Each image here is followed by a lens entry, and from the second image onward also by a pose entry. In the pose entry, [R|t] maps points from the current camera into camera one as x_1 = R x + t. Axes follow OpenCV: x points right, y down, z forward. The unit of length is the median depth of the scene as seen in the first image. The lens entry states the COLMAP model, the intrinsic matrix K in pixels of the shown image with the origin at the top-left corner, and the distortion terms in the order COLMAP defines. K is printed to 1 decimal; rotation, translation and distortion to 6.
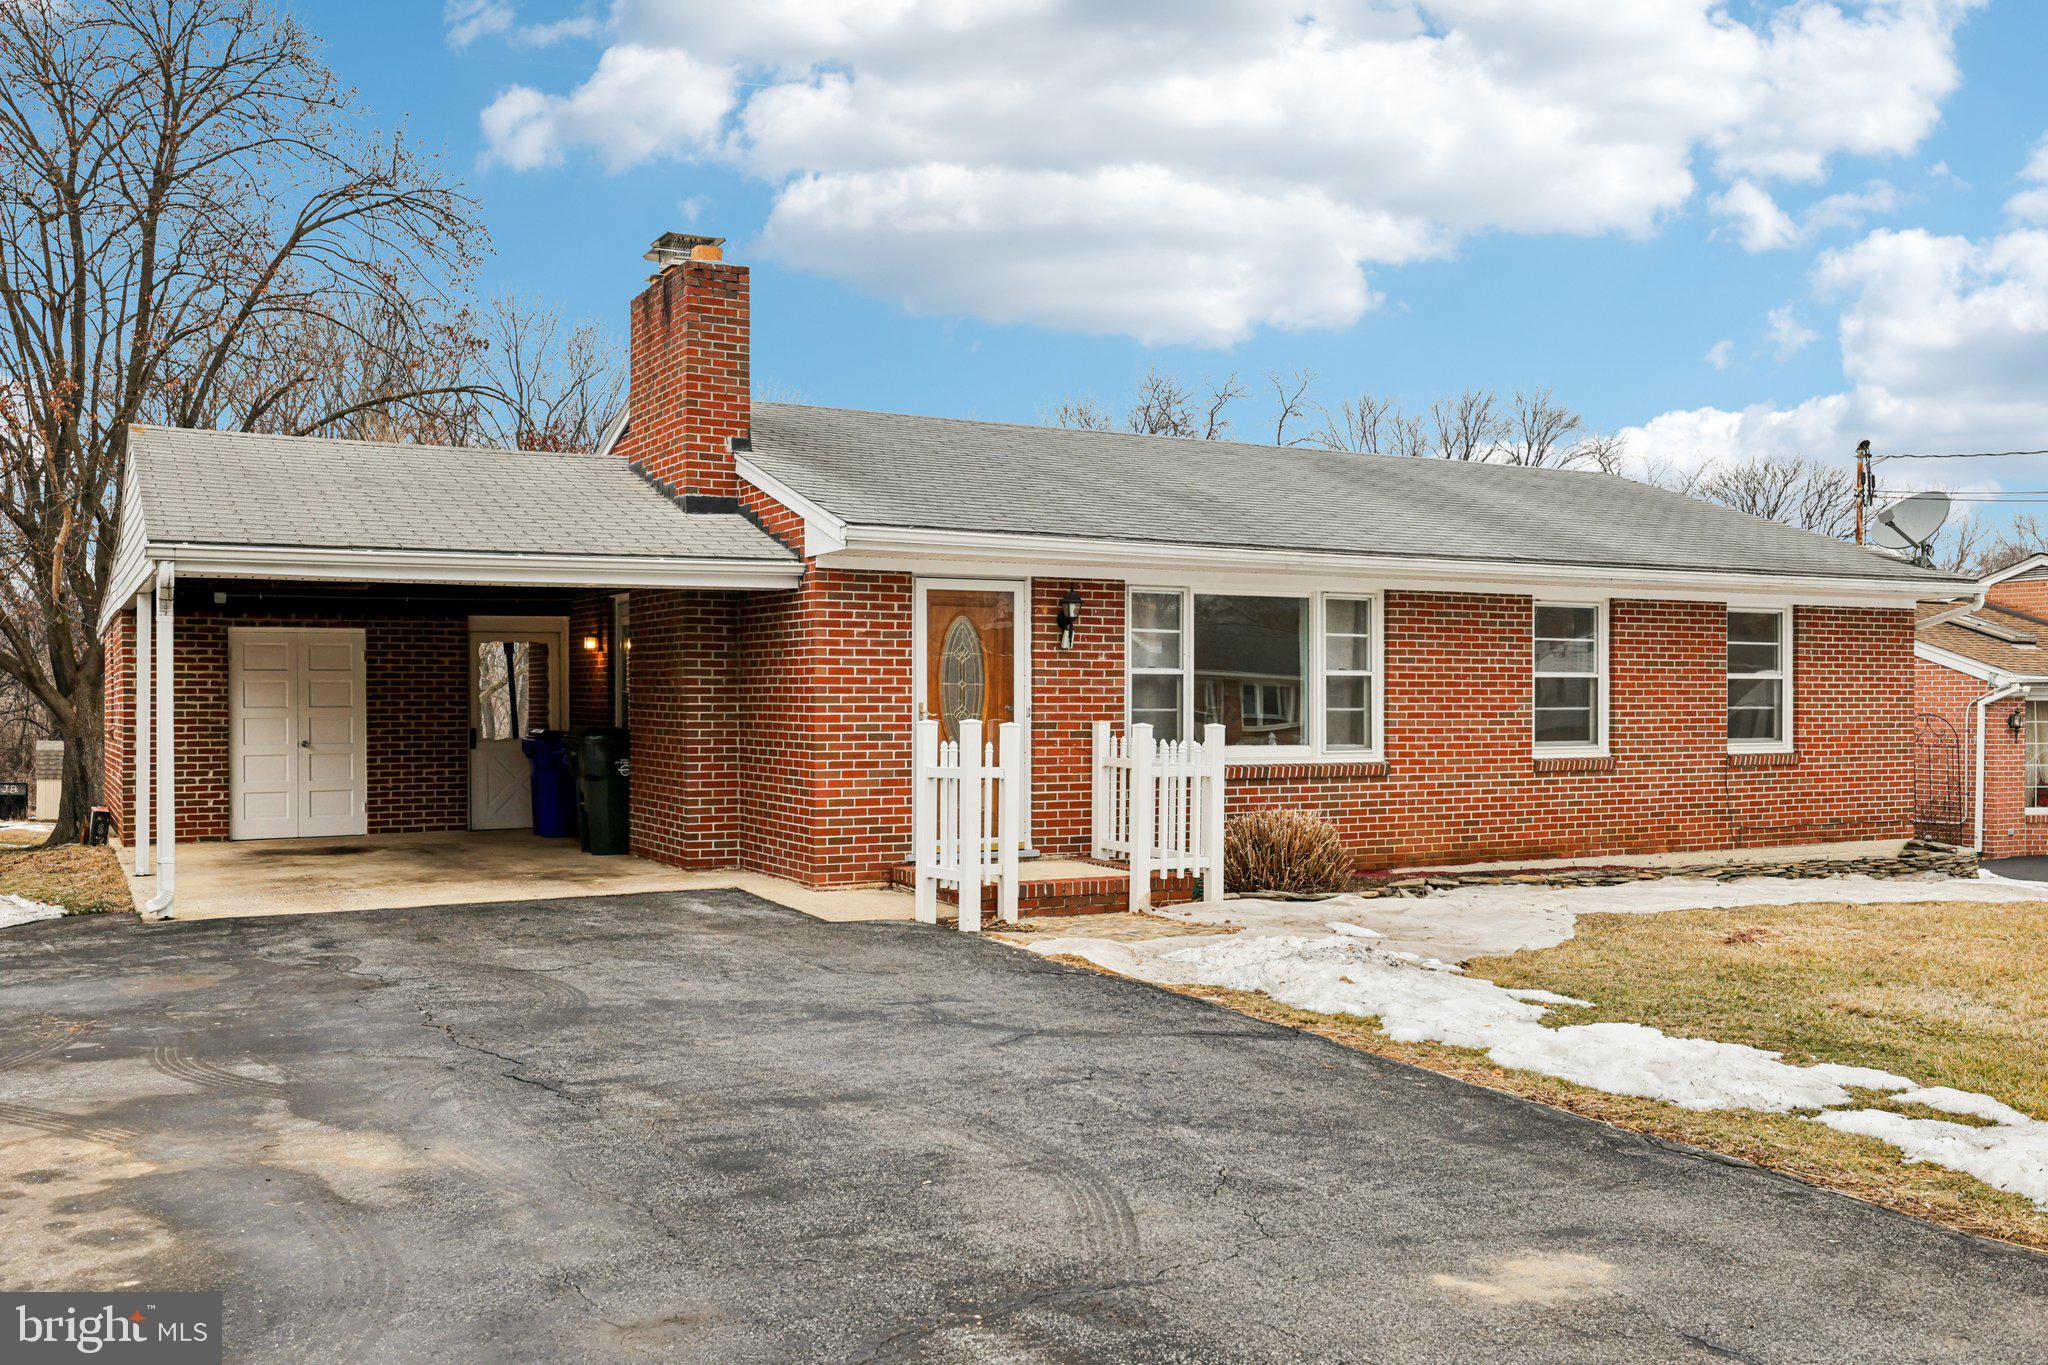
lens RADIAL K [[1749.3, 0, 1019.4], [0, 1749.3, 694.3], [0, 0, 1]] dist [0.002510, -0.002299]
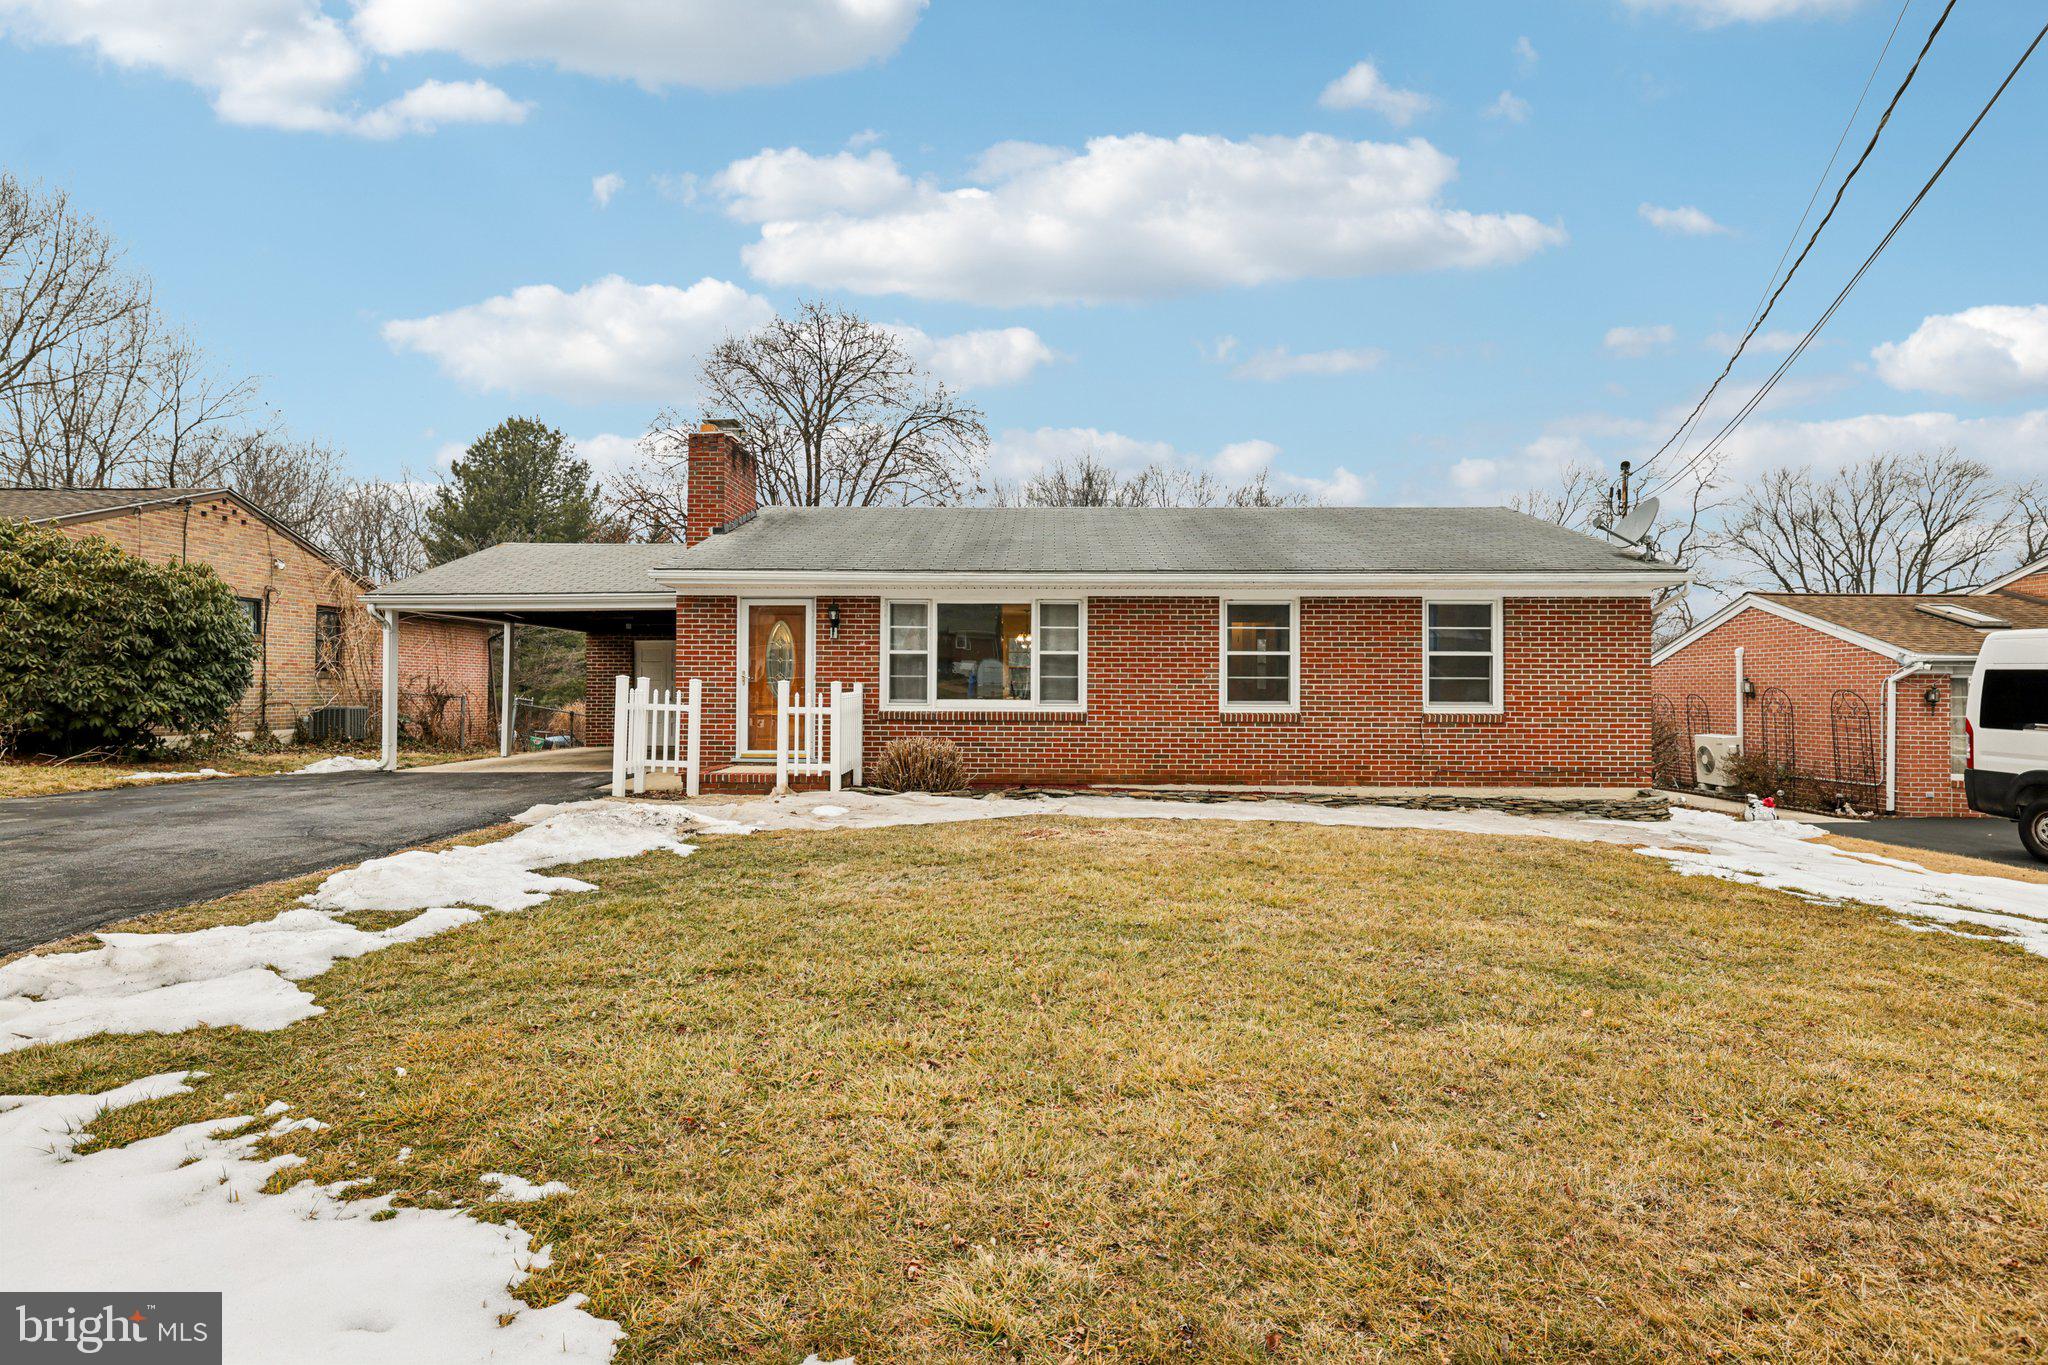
lens RADIAL K [[1020.1, 0, 1020.5], [0, 1020.1, 680.6], [0, 0, 1]] dist [0.000508, 0.001157]
pose [[0.870914, -0.000329, -0.491436, 0.570925], [-0.002760, 0.999981, -0.005559, 0.016385], [0.491428, 0.006198, 0.870896, 0.211991]]
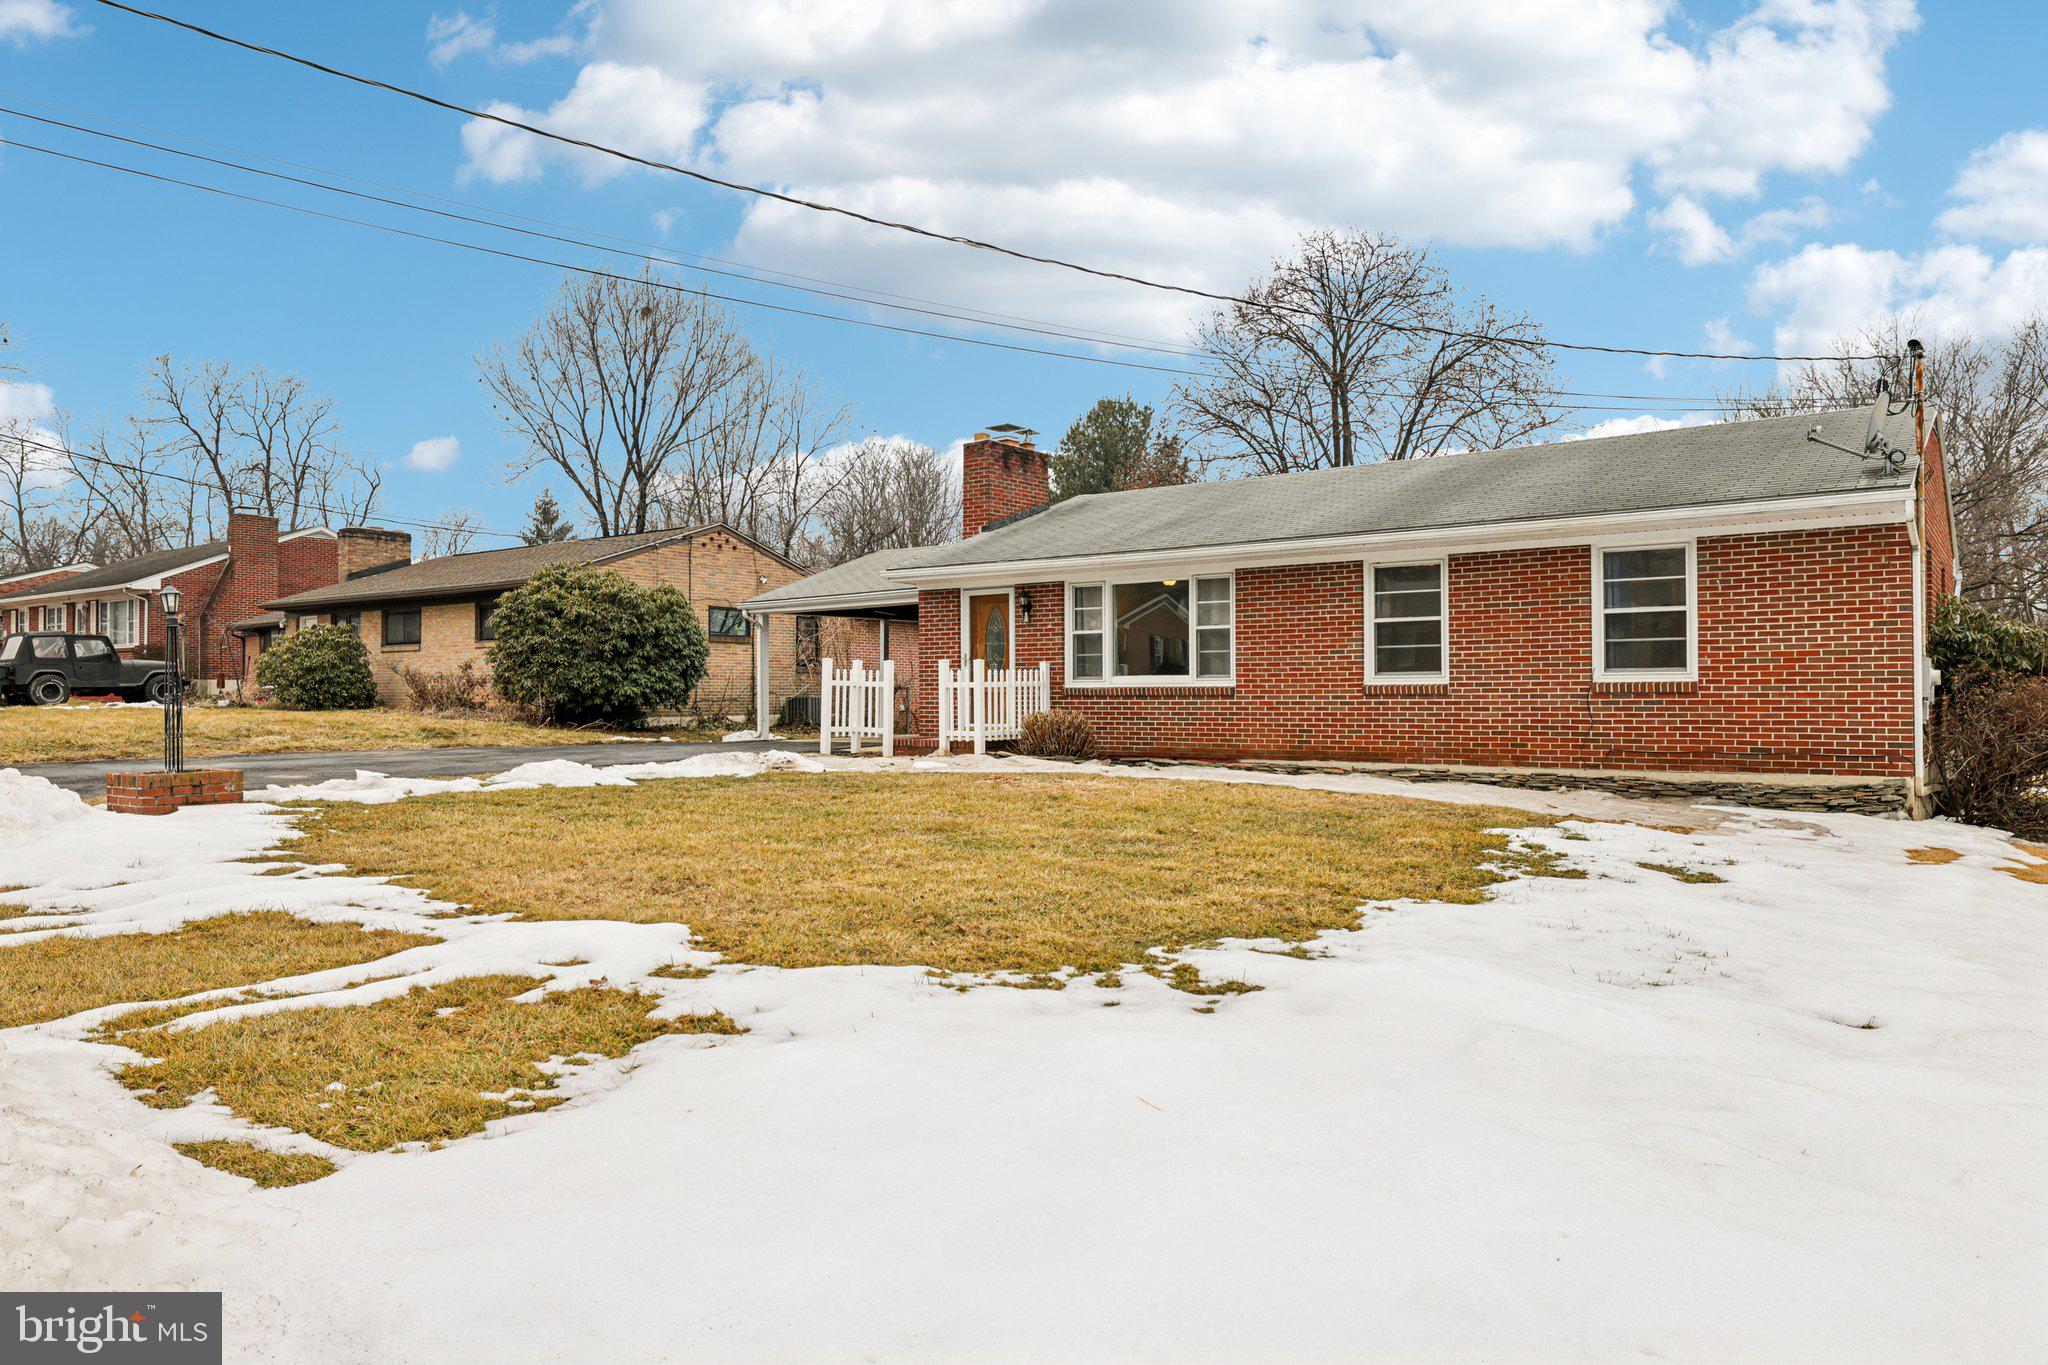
lens RADIAL K [[1328.0, 0, 1034.5], [0, 1328.0, 688.0], [0, 0, 1]] dist [0.003841, 0.001694]
pose [[0.427920, -0.006385, -0.903794, 1.116261], [0.009475, 0.999952, -0.002578, 0.040429], [0.903767, -0.007460, 0.427960, 0.359432]]
